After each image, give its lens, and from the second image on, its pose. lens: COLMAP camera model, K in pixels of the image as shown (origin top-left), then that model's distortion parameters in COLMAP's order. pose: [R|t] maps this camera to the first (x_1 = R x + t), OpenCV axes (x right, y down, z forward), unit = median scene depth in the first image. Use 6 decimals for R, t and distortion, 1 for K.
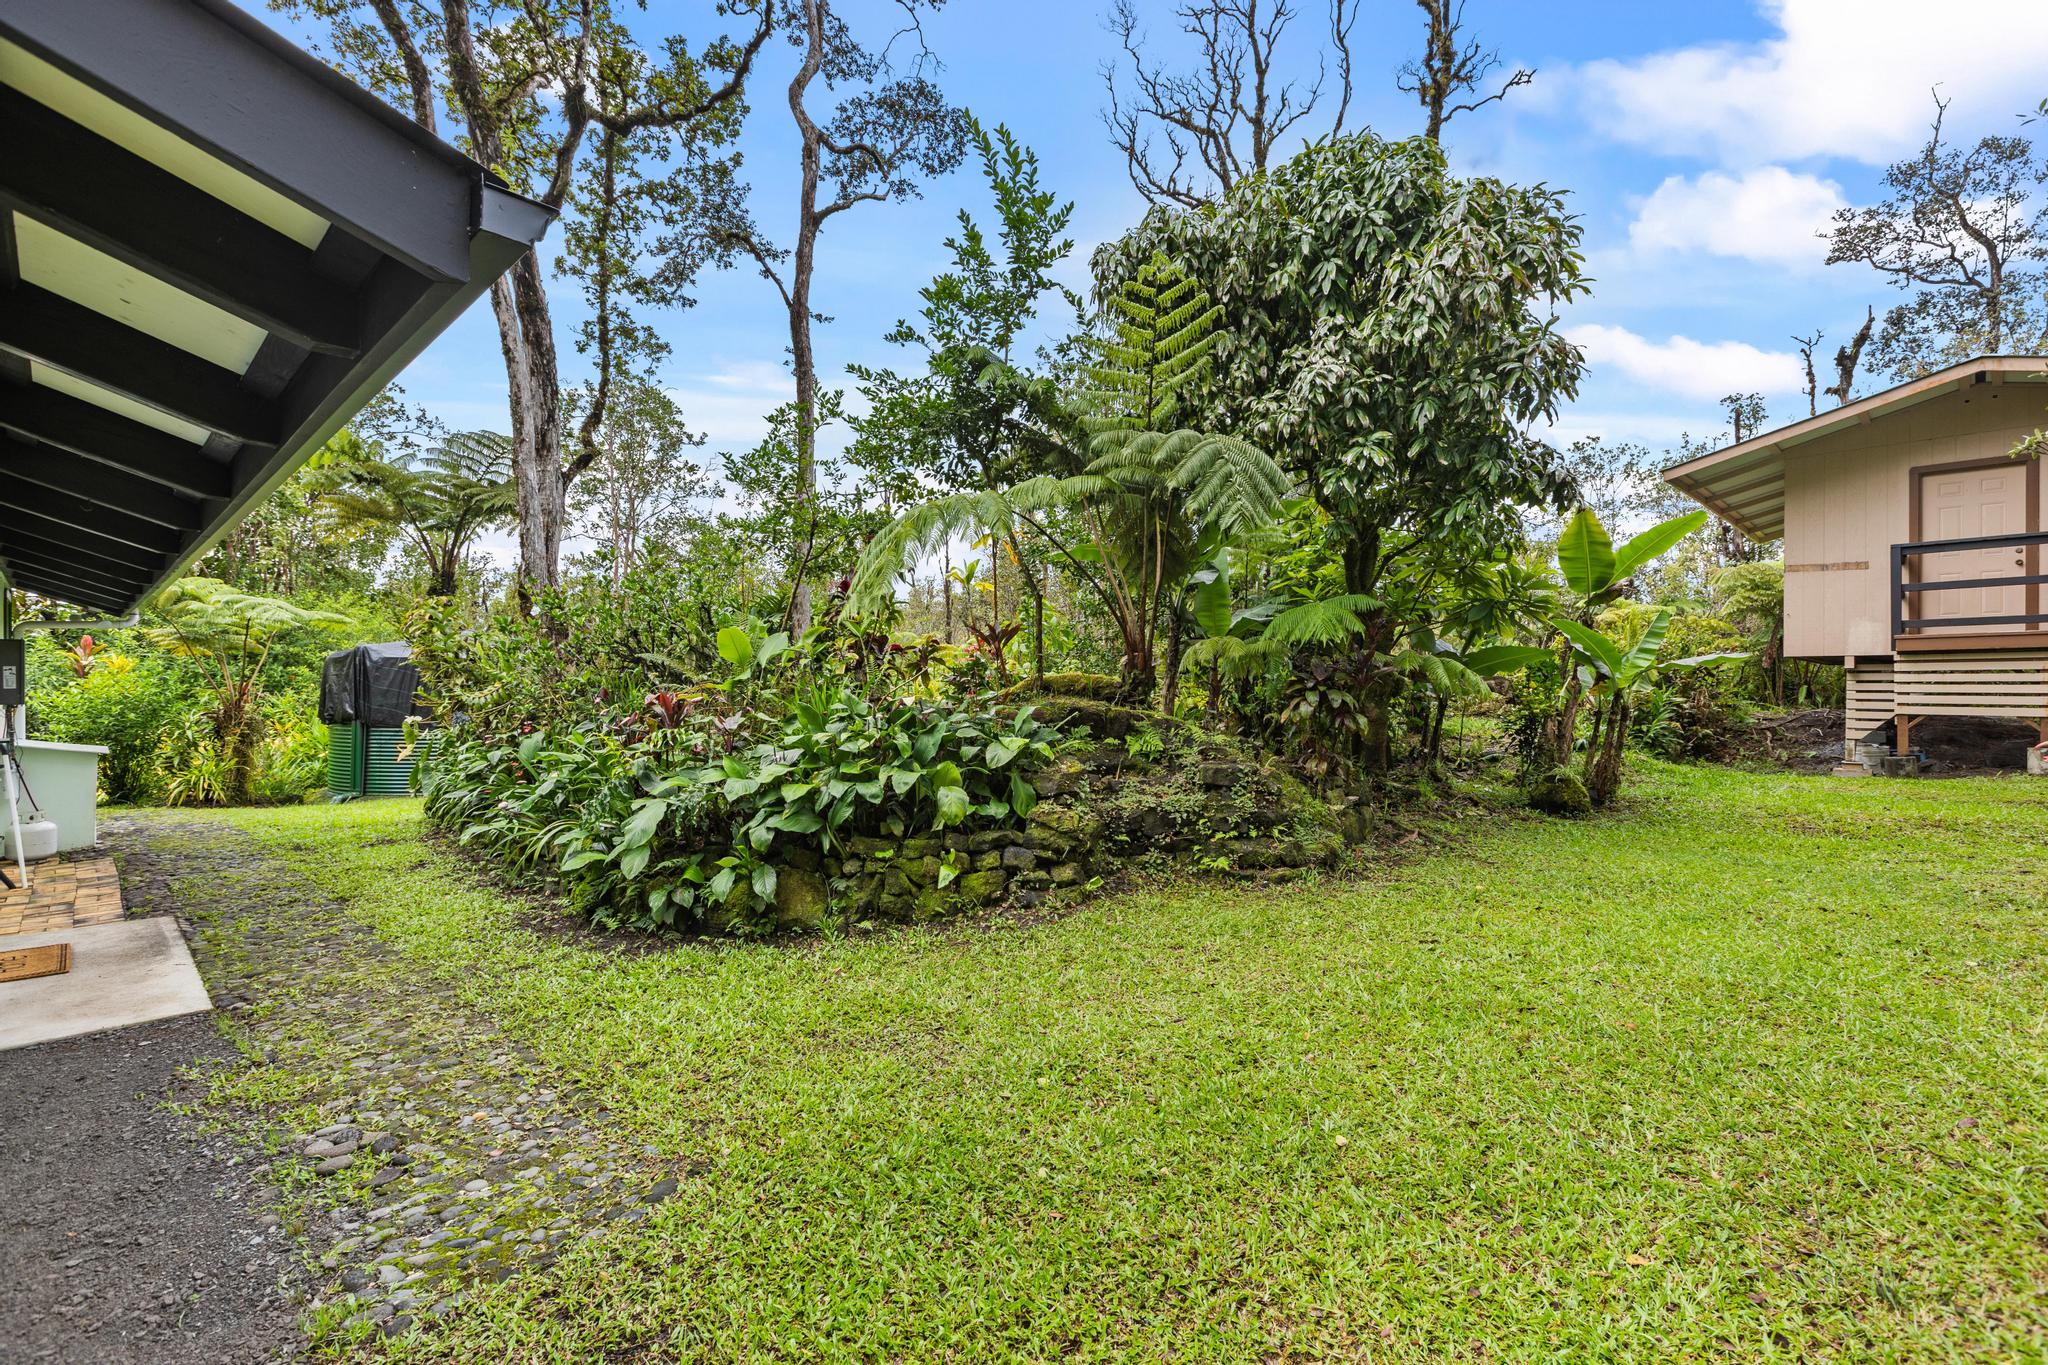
lens RADIAL K [[916.2, 0, 1022.0], [0, 916.2, 680.3], [0, 0, 1]] dist [-0.003025, -0.000007]
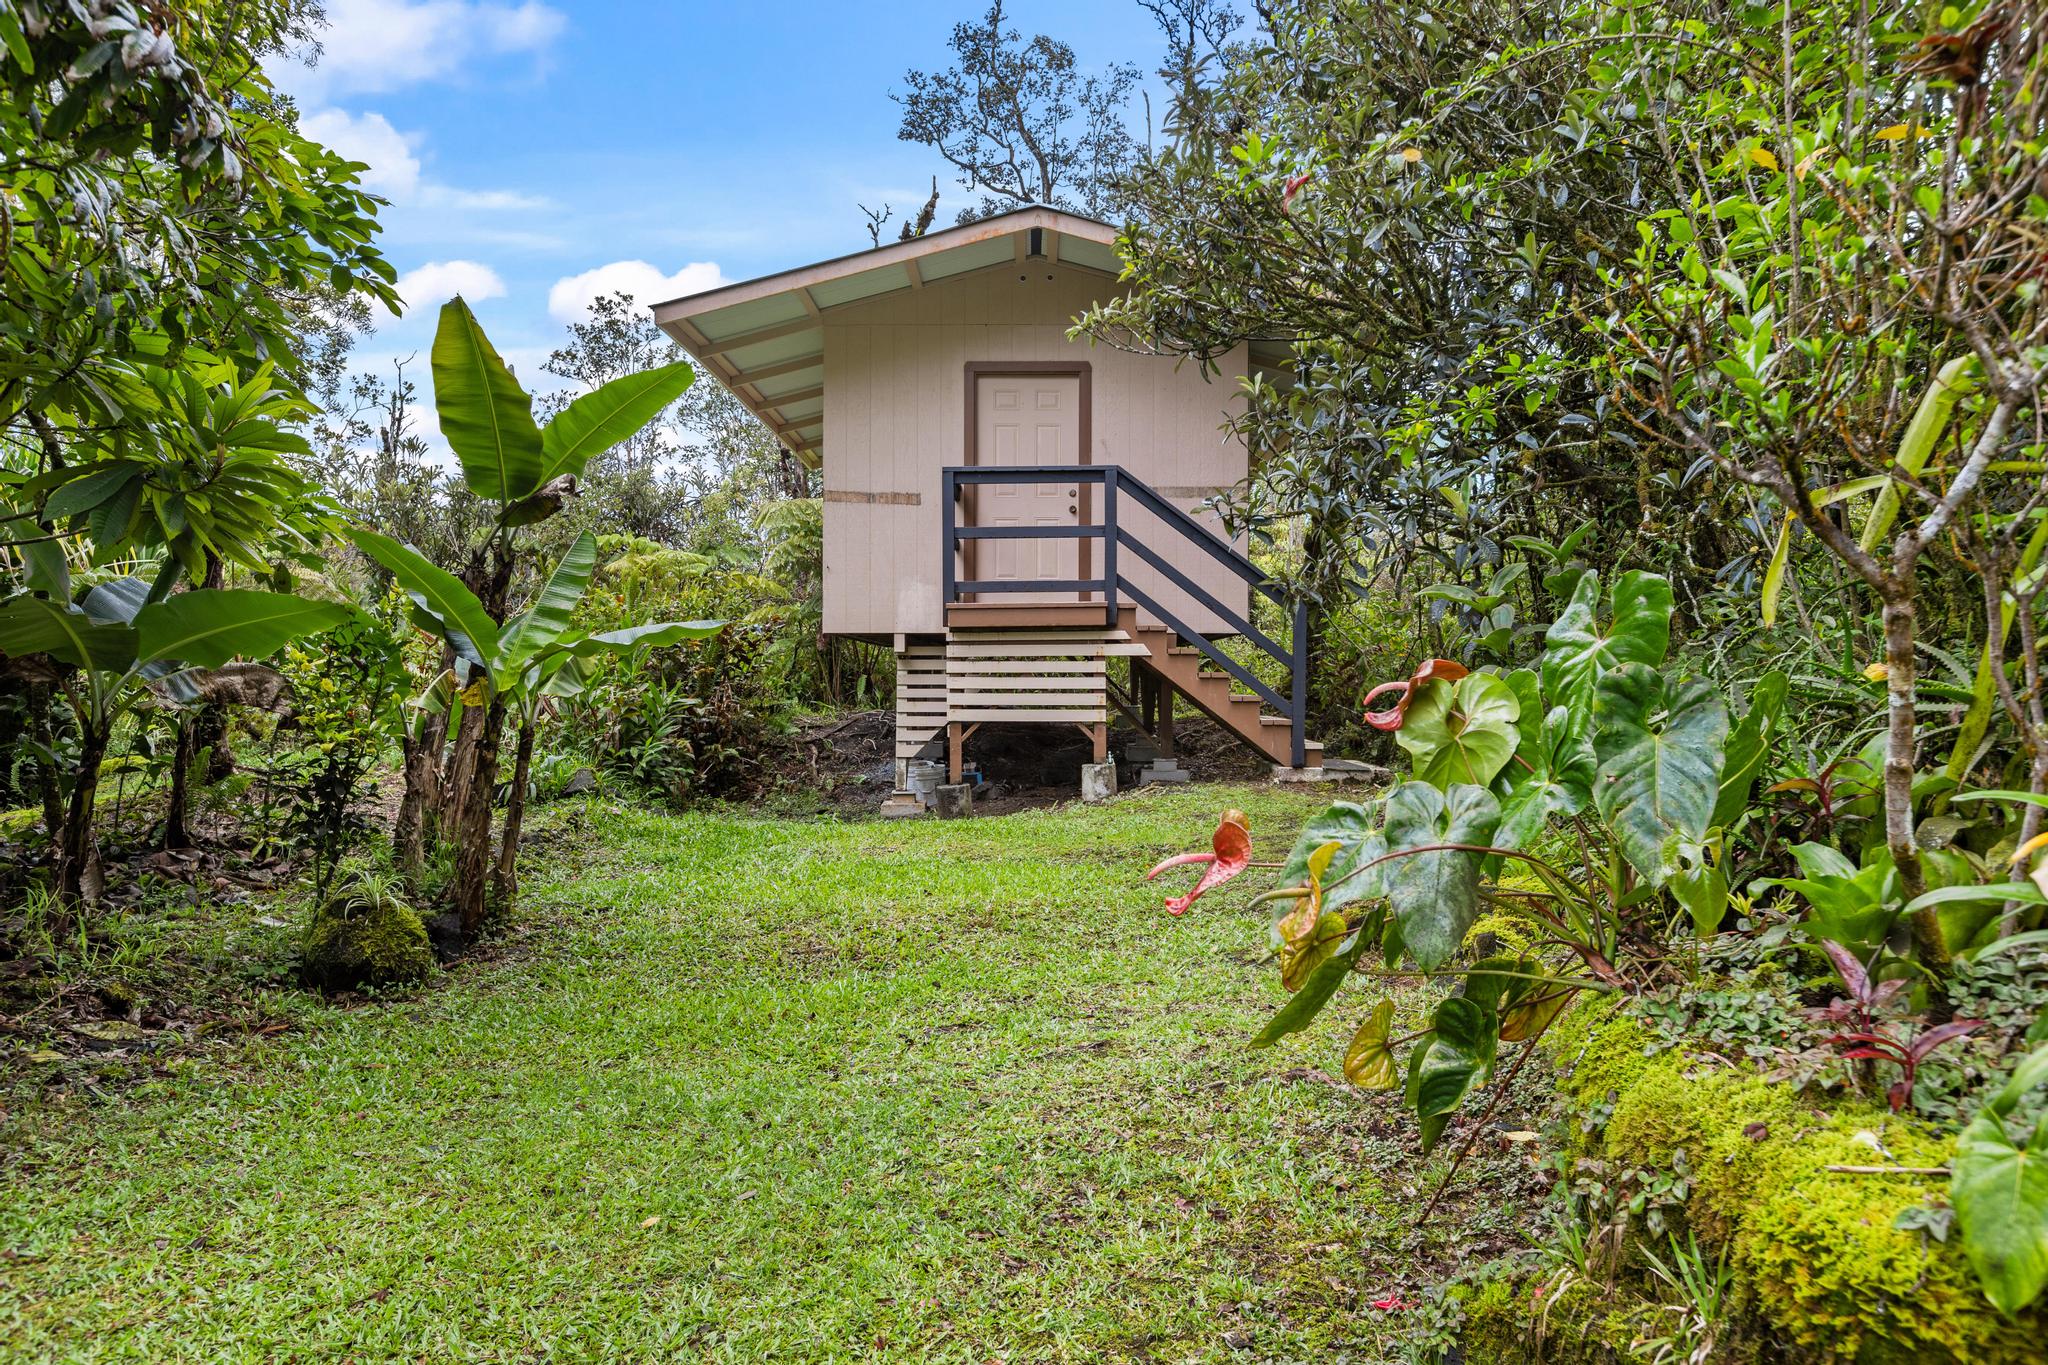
lens RADIAL K [[1418.0, 0, 1023.9], [0, 1418.0, 678.4], [0, 0, 1]] dist [0.002470, 0.000217]
pose [[0.694669, -0.007245, 0.719293, 0.231258], [0.000190, 0.999951, 0.009889, -0.004128], [-0.719330, -0.006733, 0.694636, 0.222762]]
